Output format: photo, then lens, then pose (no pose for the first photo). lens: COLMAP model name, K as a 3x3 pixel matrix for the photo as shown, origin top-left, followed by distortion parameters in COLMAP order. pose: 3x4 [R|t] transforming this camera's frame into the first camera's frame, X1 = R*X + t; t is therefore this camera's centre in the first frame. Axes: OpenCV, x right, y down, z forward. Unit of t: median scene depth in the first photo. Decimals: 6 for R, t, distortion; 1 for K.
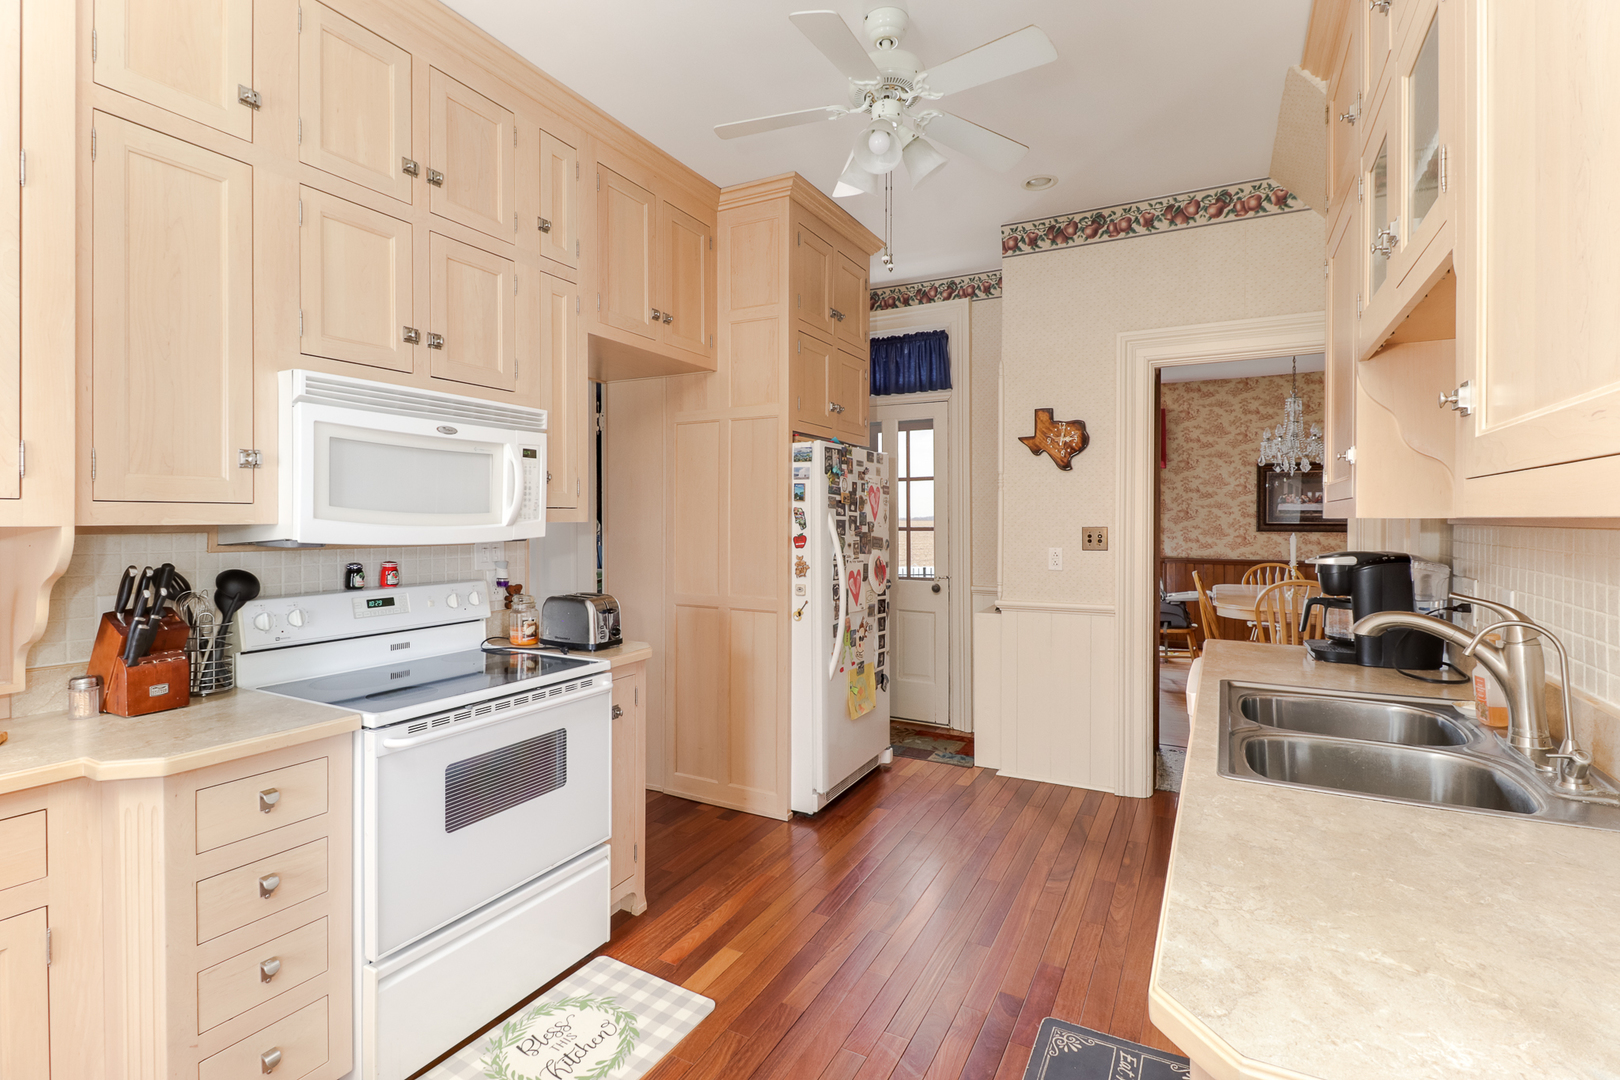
lens RADIAL K [[780.1, 0, 808.5], [0, 780.1, 523.3], [0, 0, 1]] dist [-0.002859, -0.001035]
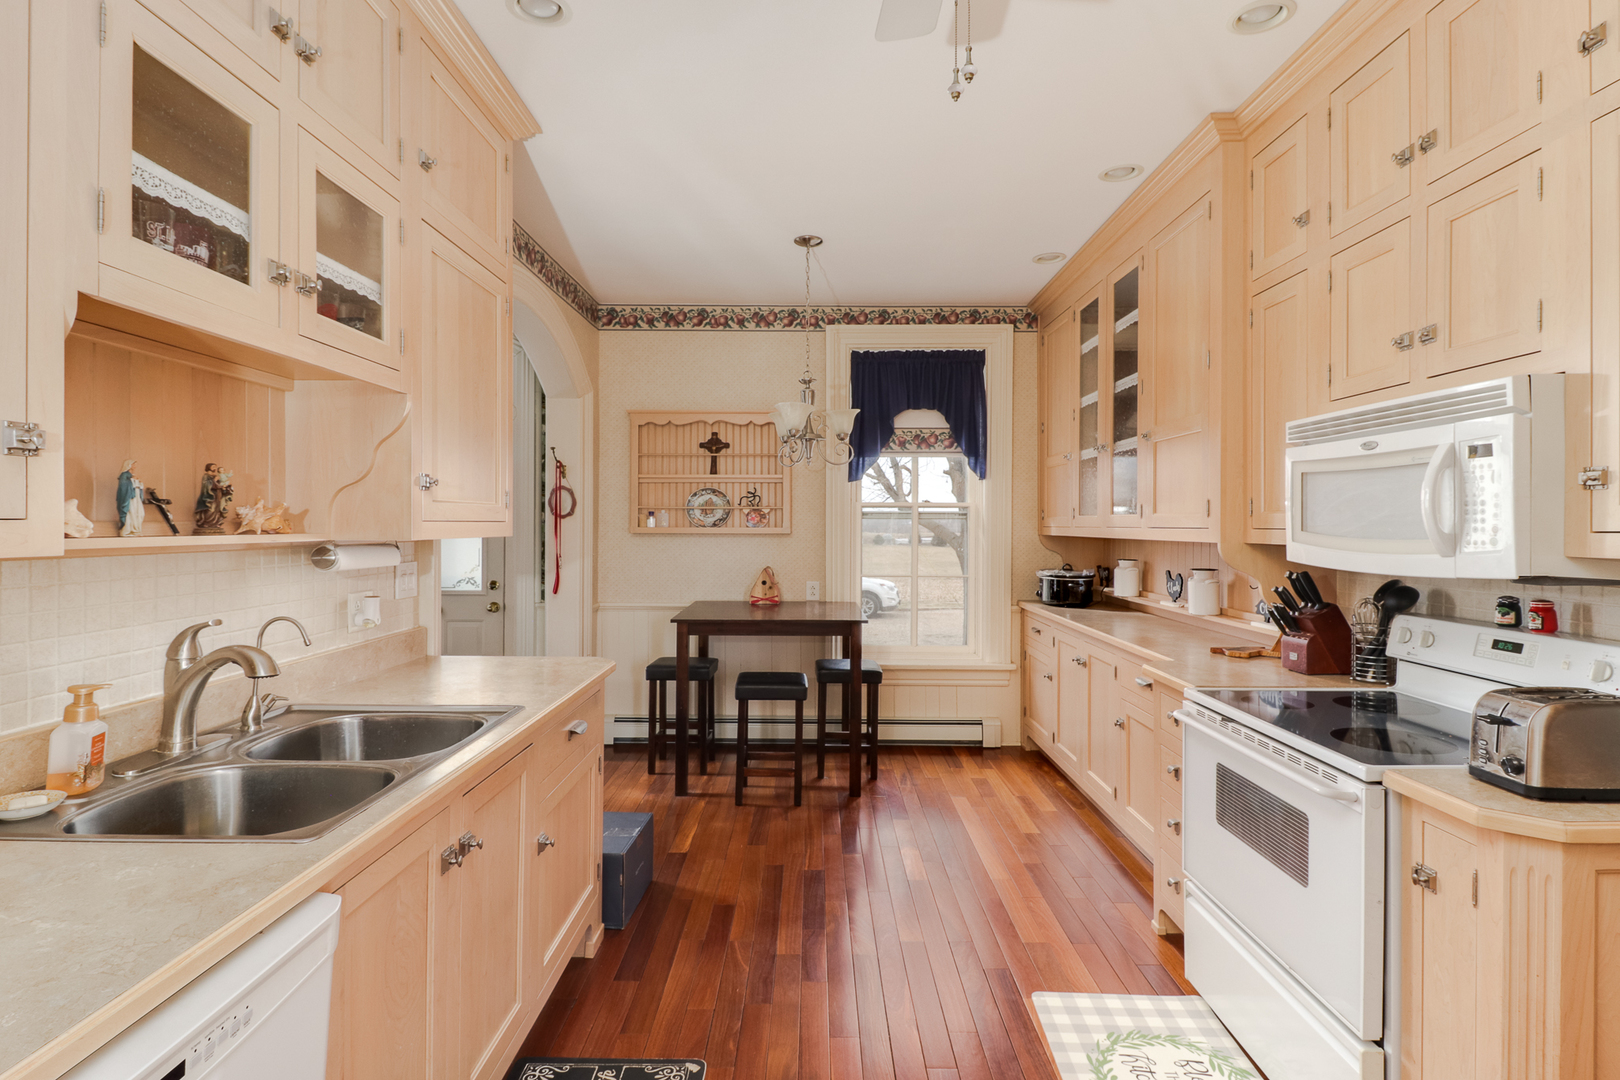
lens RADIAL K [[780.1, 0, 808.5], [0, 780.1, 523.3], [0, 0, 1]] dist [-0.002859, -0.001035]
pose [[-0.888804, -0.008166, -0.458215, 0.494391], [-0.010591, 0.999940, 0.002723, -0.027697], [0.458166, 0.007273, -0.888837, 1.470586]]
